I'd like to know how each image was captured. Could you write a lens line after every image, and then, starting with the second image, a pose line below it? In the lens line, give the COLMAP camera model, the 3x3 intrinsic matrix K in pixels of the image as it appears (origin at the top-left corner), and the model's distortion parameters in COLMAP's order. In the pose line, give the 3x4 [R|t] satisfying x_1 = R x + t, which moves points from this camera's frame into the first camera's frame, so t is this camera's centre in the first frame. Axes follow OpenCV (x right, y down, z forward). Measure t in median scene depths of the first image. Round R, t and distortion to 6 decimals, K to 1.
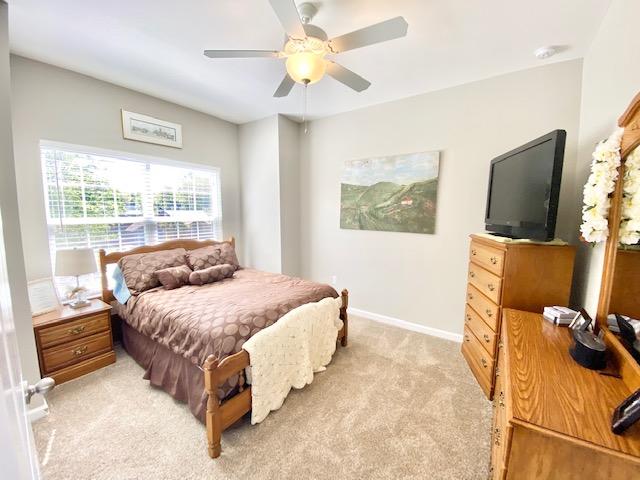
lens RADIAL K [[256.6, 0, 318.4], [0, 256.6, 239.9], [0, 0, 1]] dist [0.020642, -0.022349]
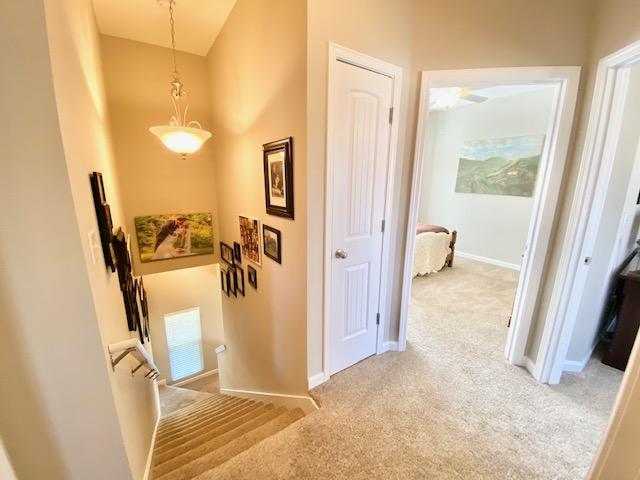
lens RADIAL K [[262.3, 0, 320.0], [0, 262.3, 235.5], [0, 0, 1]] dist [0.019643, -0.019819]
pose [[0.931749, 0.092252, -0.351190, -0.082833], [-0.058464, 0.992683, 0.105649, 0.092767], [0.358366, -0.077906, 0.930325, -0.678167]]
